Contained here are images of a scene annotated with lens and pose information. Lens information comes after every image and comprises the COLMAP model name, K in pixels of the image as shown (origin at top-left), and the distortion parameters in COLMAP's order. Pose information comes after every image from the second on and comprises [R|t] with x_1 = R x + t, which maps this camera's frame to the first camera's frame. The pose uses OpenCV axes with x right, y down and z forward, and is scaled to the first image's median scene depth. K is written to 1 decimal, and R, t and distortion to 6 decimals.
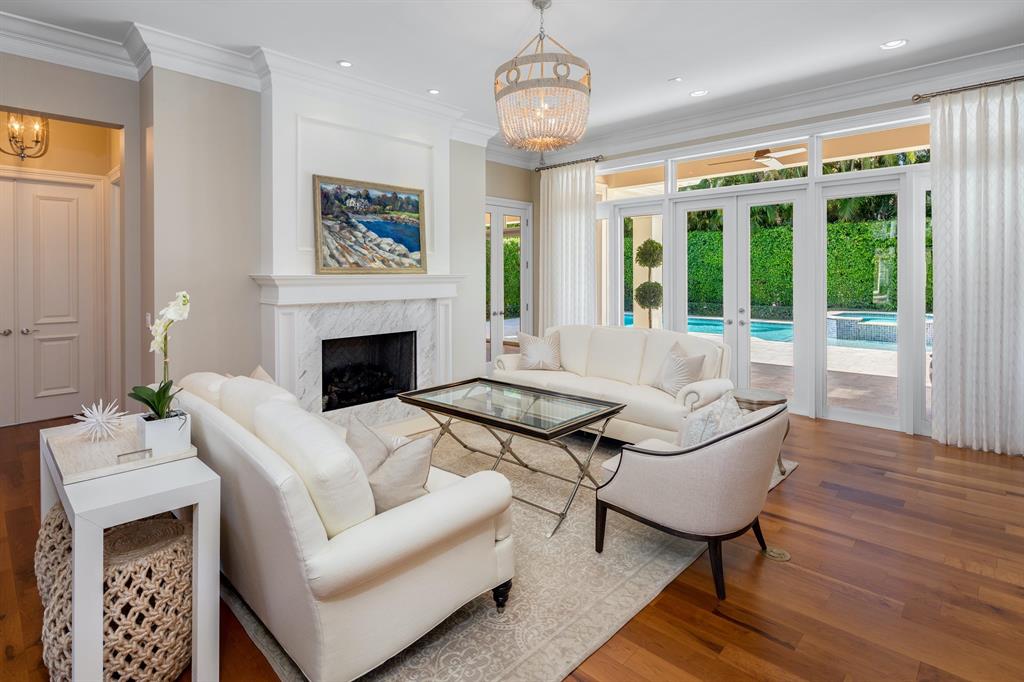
lens RADIAL K [[527.5, 0, 510.6], [0, 527.5, 274.5], [0, 0, 1]] dist [-0.023434, -0.000488]
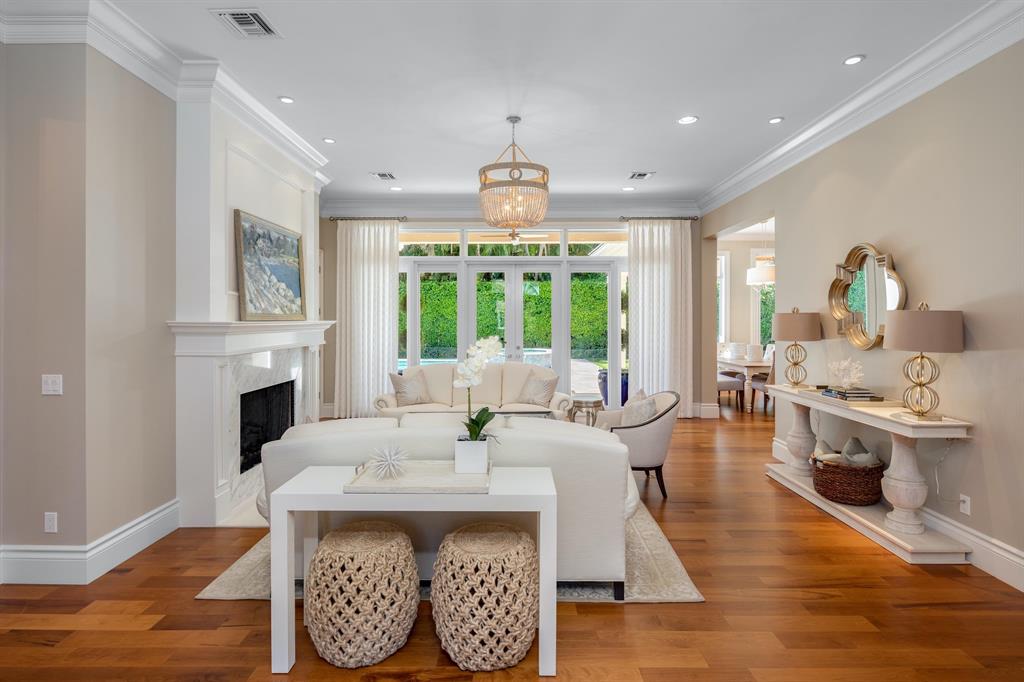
lens RADIAL K [[503.9, 0, 513.1], [0, 503.9, 311.4], [0, 0, 1]] dist [-0.001059, -0.001309]
pose [[0.720132, 0.016045, 0.693651, -0.609746], [-0.007312, 0.999853, -0.015537, -0.006765], [-0.693798, 0.006116, 0.720143, 0.058122]]
